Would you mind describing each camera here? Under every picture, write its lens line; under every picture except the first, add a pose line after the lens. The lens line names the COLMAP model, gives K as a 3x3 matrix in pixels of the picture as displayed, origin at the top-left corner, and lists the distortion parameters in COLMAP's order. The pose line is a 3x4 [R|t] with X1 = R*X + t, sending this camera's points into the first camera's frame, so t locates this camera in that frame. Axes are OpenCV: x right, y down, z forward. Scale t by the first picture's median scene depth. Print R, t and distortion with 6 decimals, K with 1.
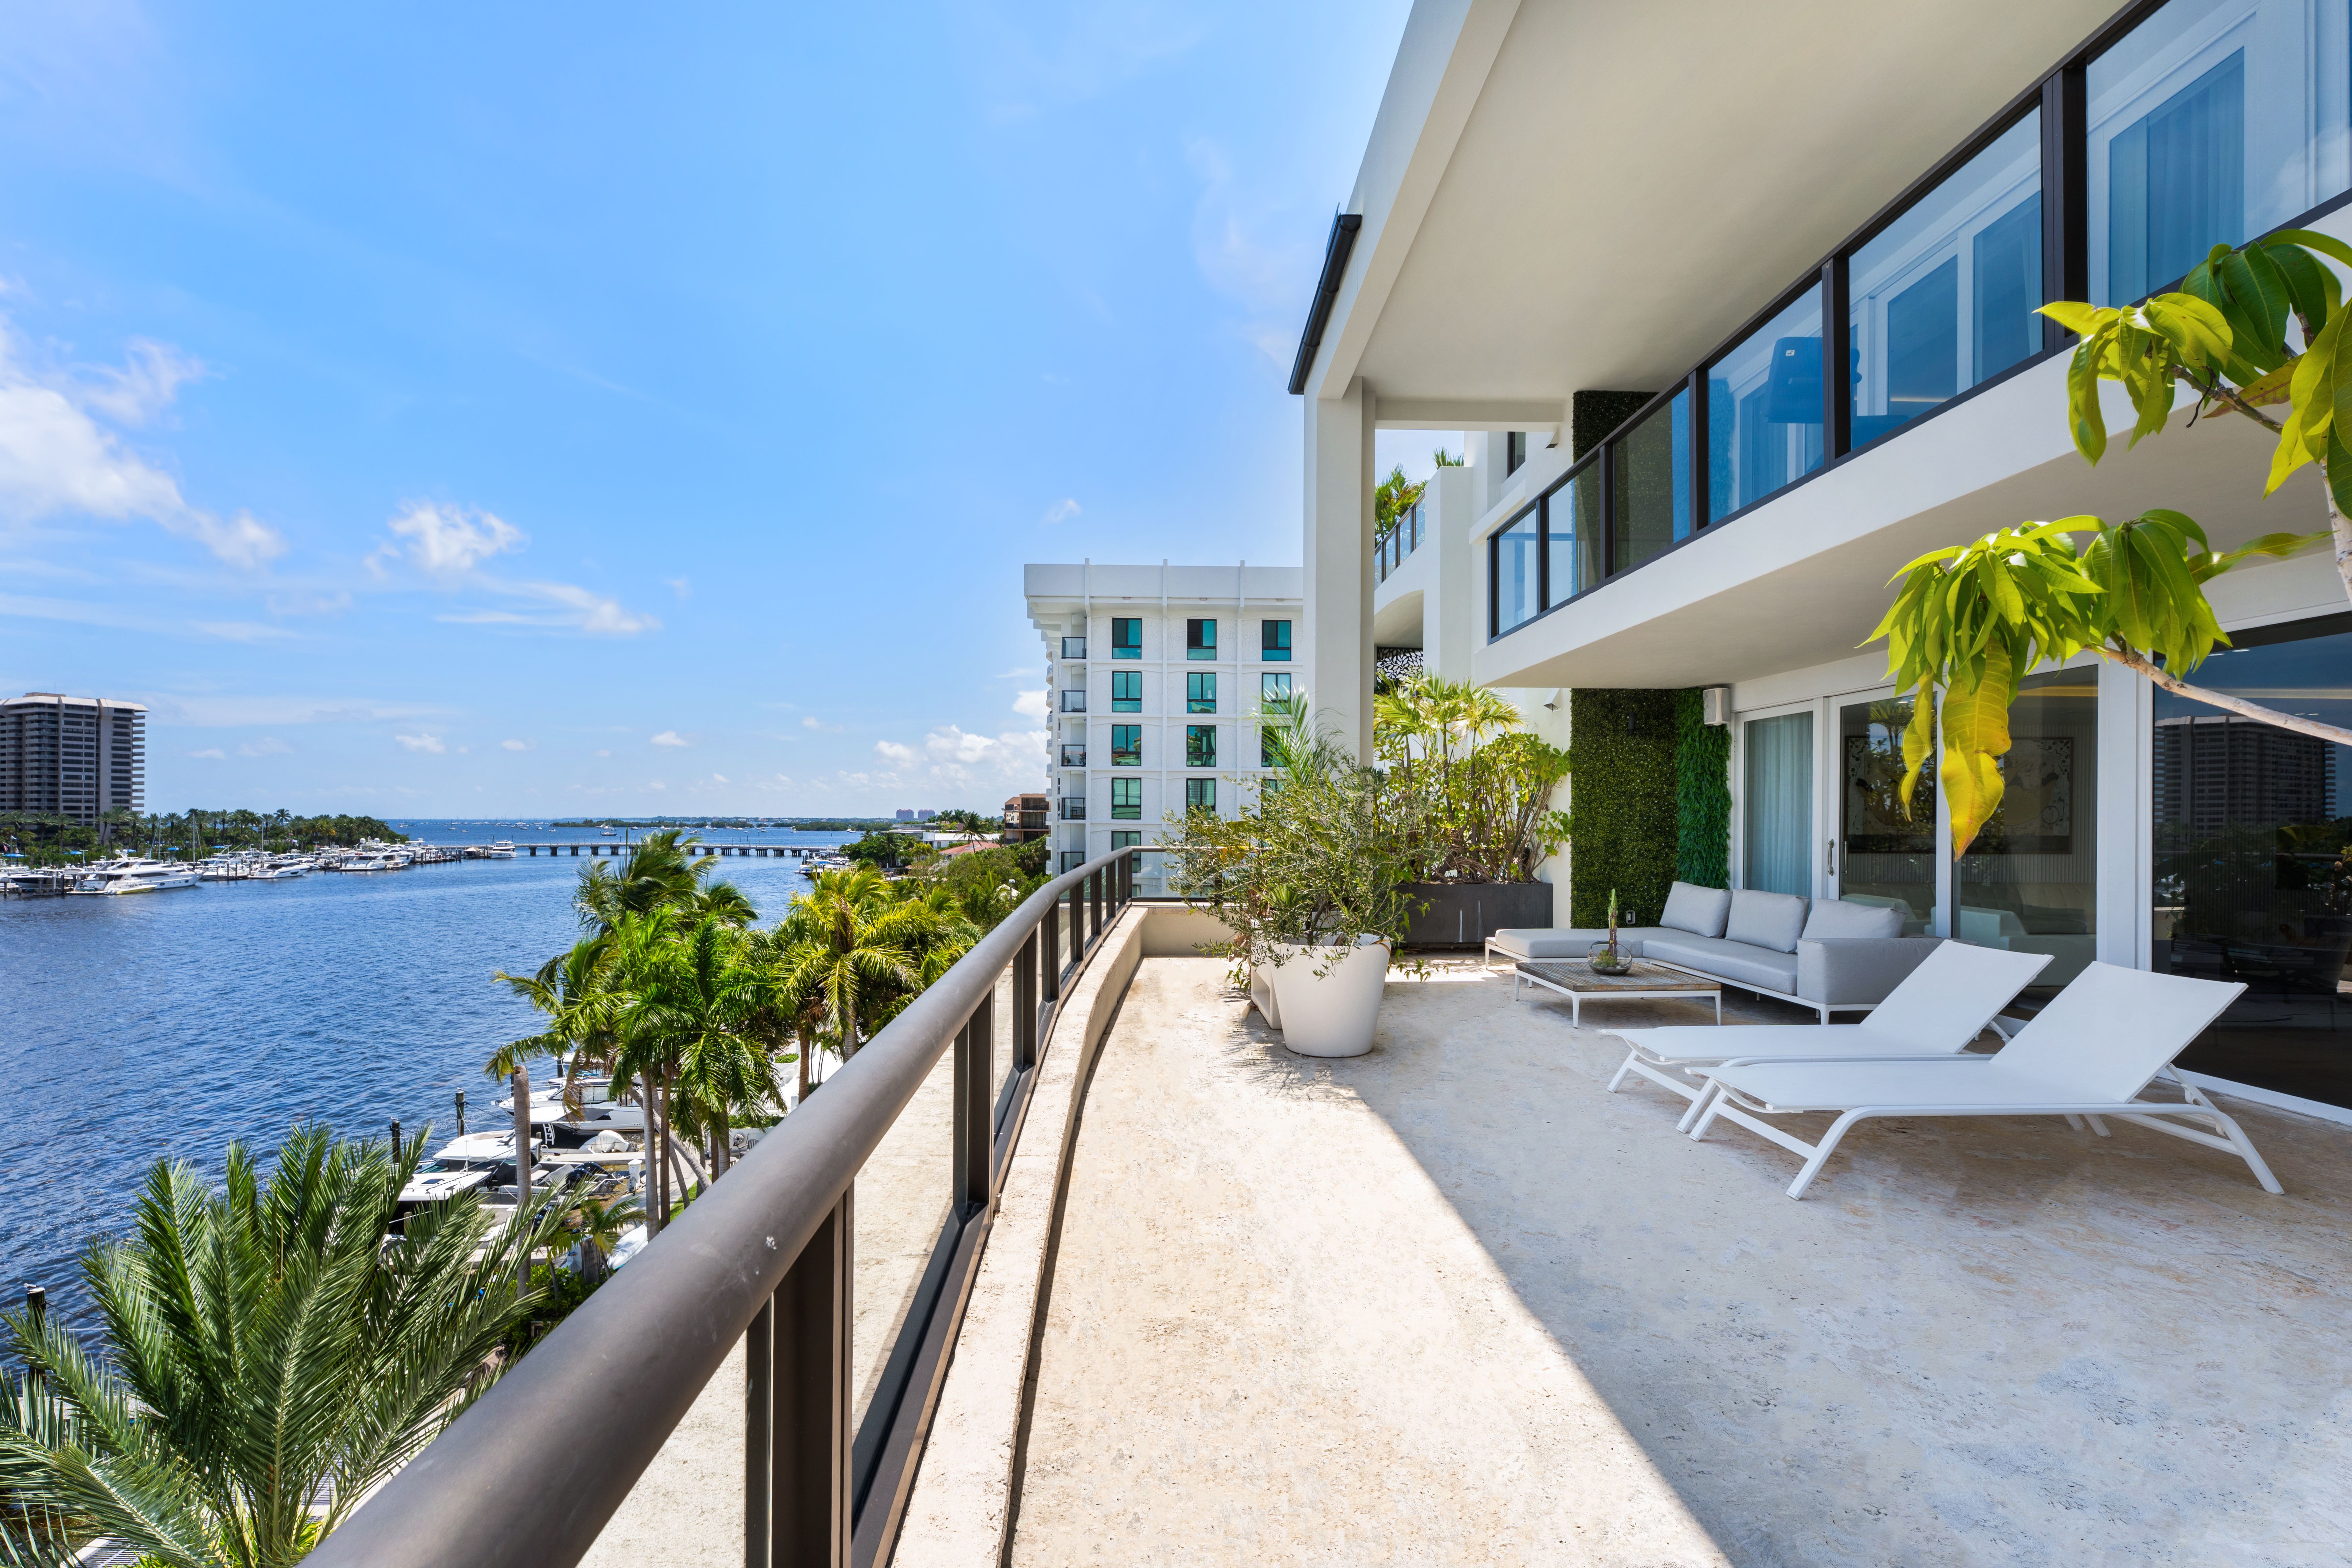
lens RADIAL K [[998.8, 0, 1142.9], [0, 998.8, 812.1], [0, 0, 1]] dist [0.001873, -0.000007]
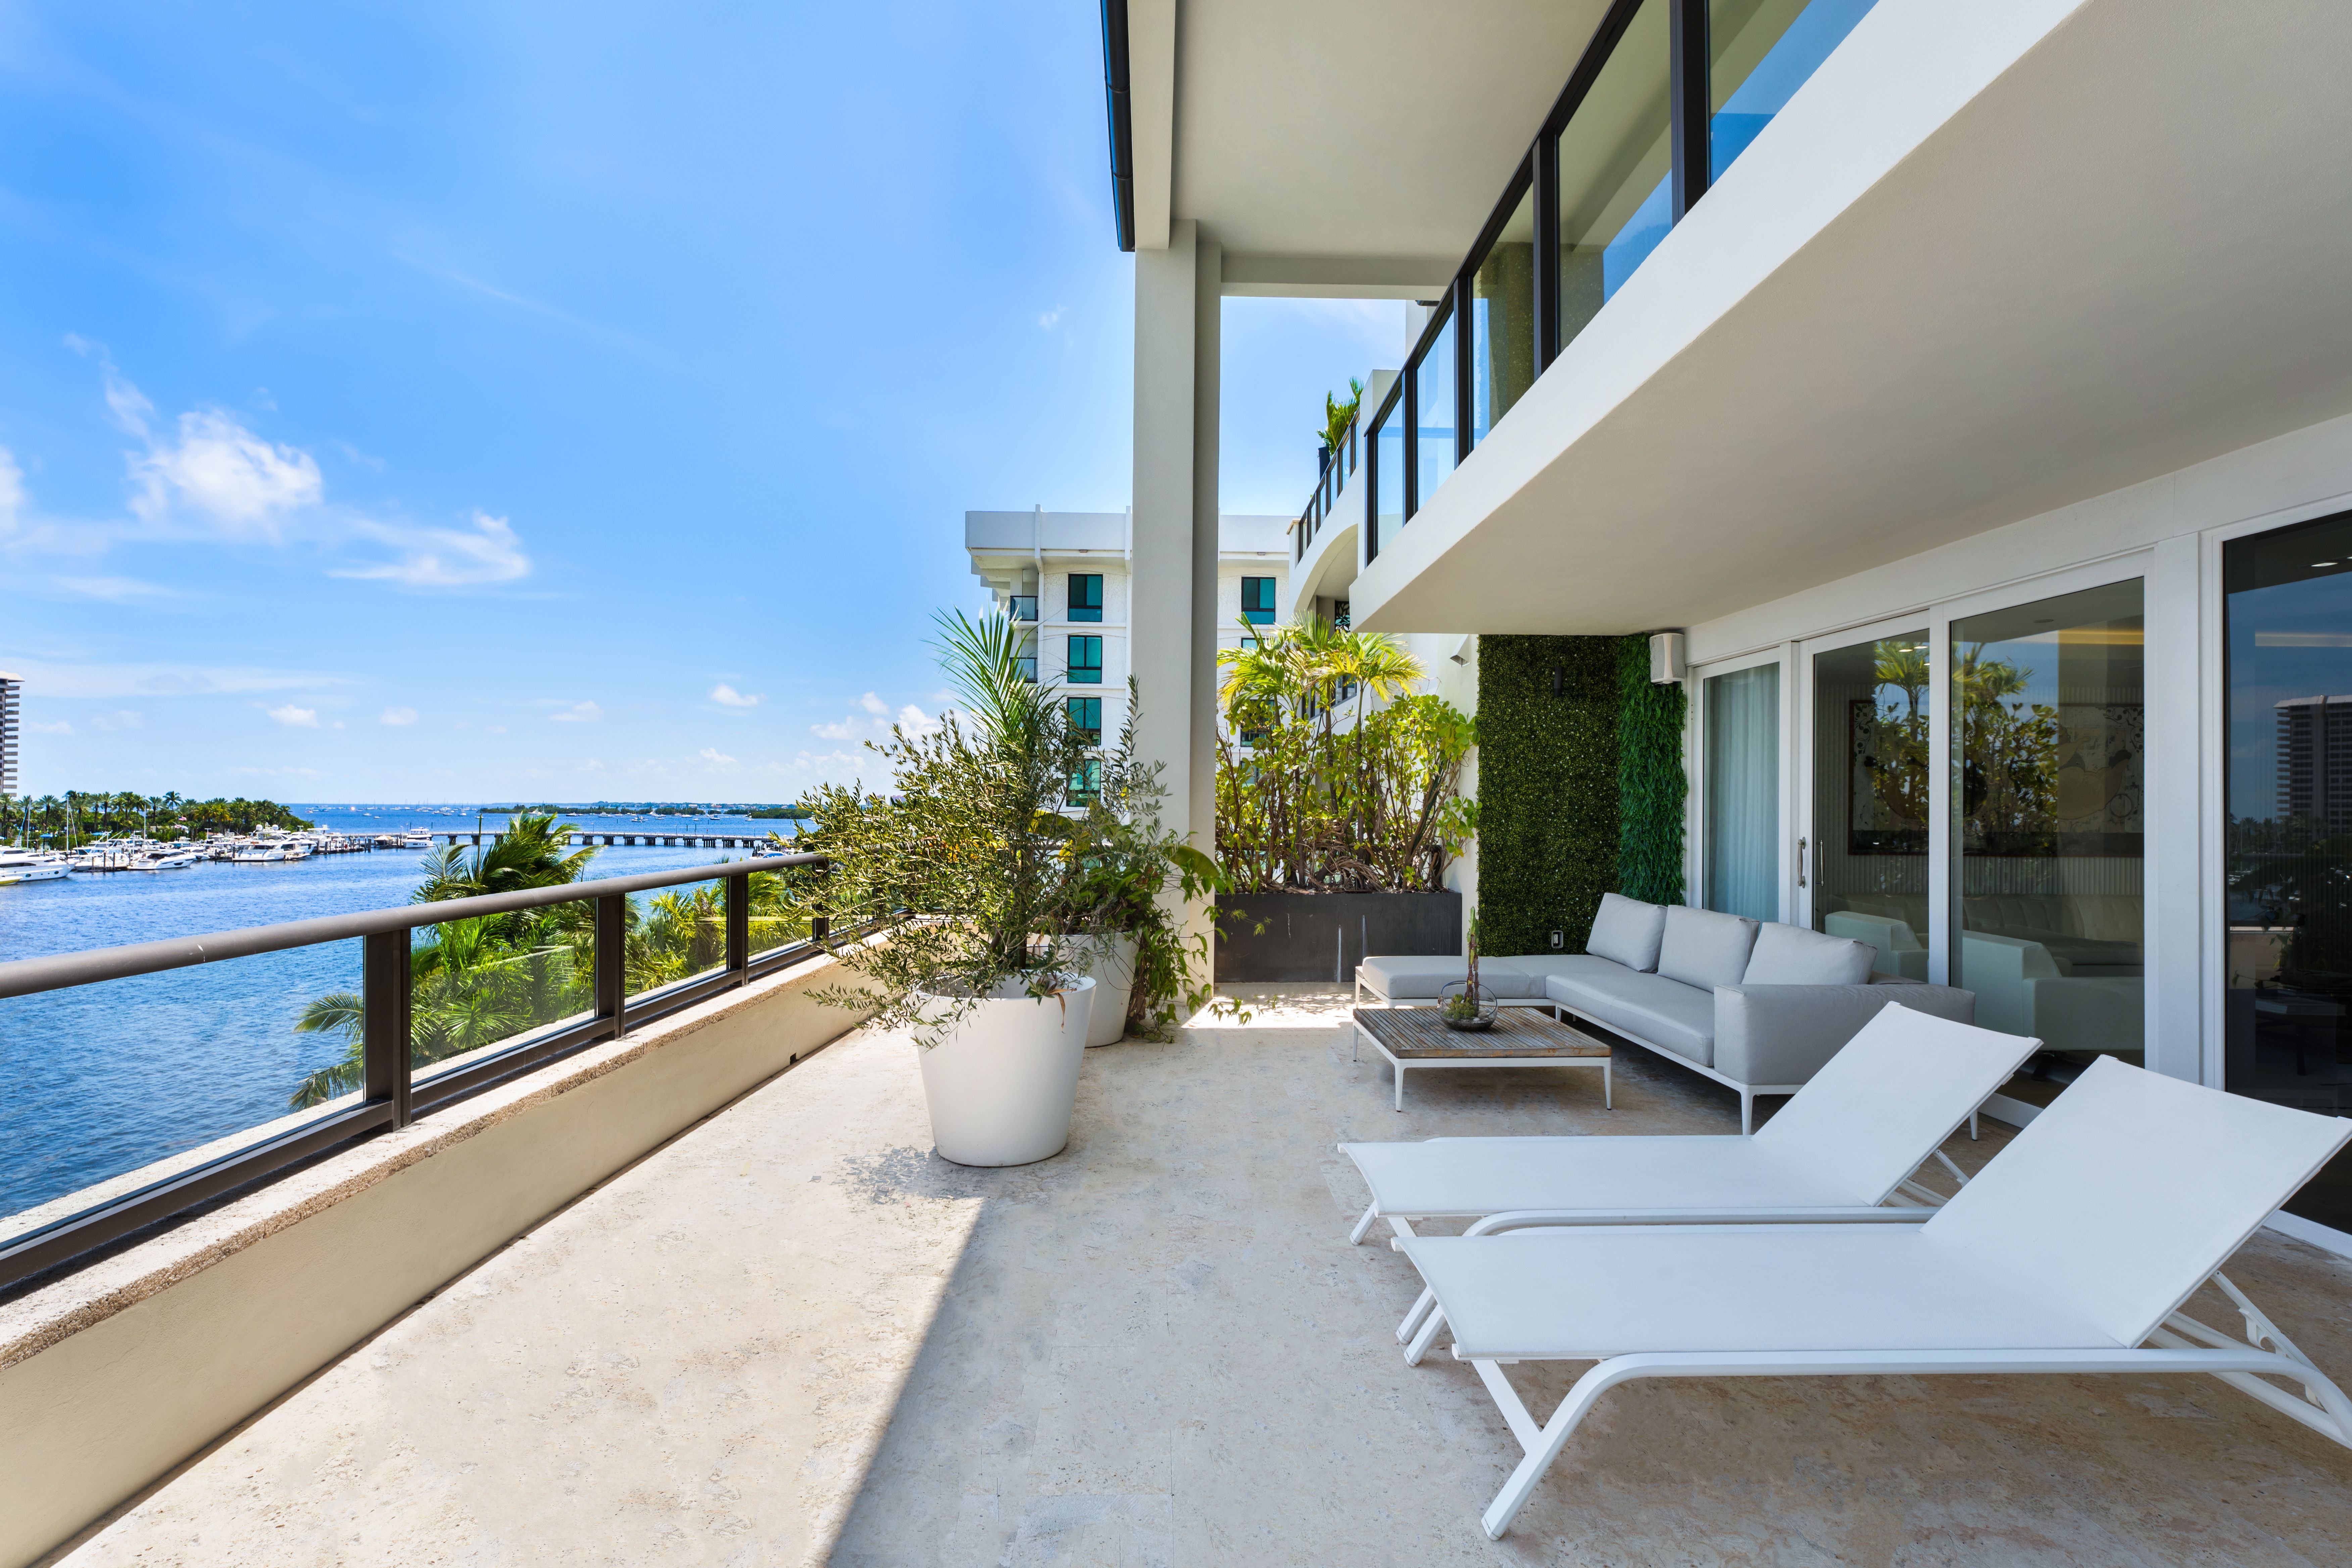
lens RADIAL K [[1091.3, 0, 1176.0], [0, 1091.3, 784.0], [0, 0, 1]] dist [-0.000078, 0.000900]
pose [[0.999985, 0.004323, -0.003301, 0.196780], [-0.004370, 0.999887, -0.014359, 0.001561], [0.003238, 0.014373, 0.999891, 0.172093]]
